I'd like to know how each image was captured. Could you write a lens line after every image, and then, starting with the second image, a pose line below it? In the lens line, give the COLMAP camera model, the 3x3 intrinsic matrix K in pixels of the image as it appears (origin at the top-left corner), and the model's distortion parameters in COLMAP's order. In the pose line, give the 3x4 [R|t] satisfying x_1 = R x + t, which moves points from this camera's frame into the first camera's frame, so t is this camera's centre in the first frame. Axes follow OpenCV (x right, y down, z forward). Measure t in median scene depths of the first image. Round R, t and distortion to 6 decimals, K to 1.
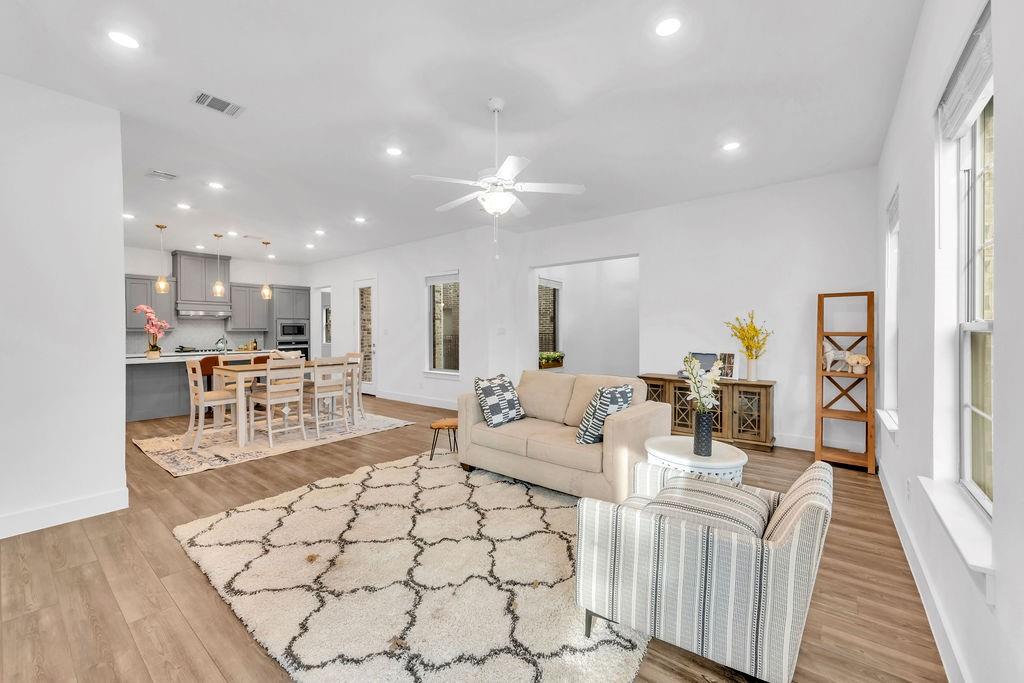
lens RADIAL K [[401.4, 0, 505.7], [0, 401.4, 335.8], [0, 0, 1]] dist [-0.001324, -0.000028]
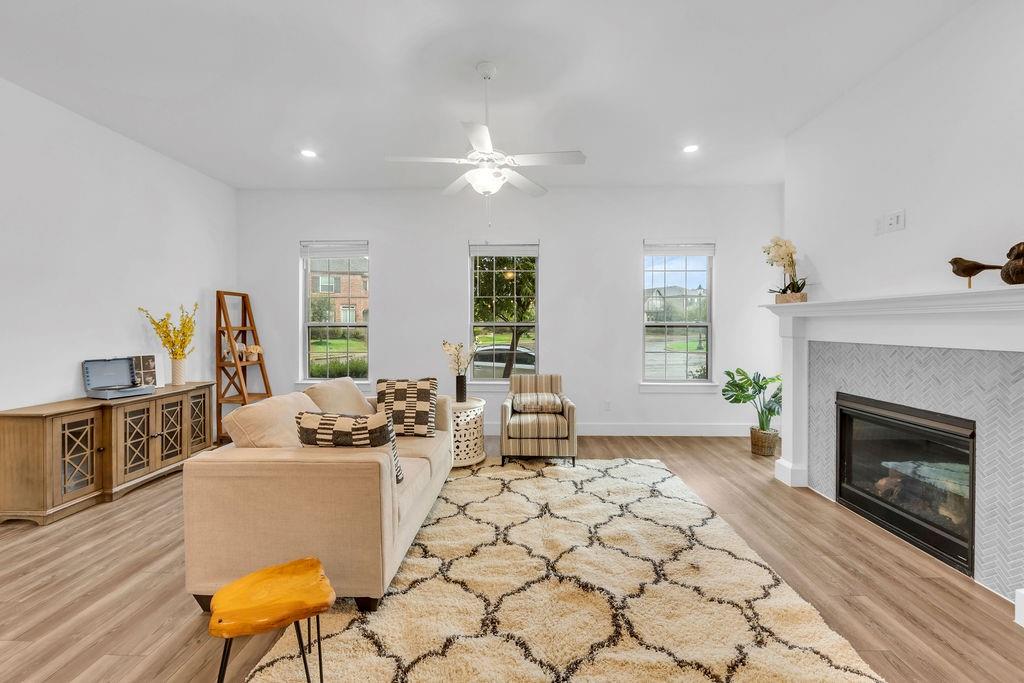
lens RADIAL K [[401.4, 0, 522.1], [0, 401.4, 330.2], [0, 0, 1]] dist [-0.001324, -0.000028]
pose [[-0.619712, -0.004503, 0.784817, -0.342082], [0.009664, 0.999864, 0.013367, -0.004212], [-0.784770, 0.015868, -0.619584, 0.667457]]
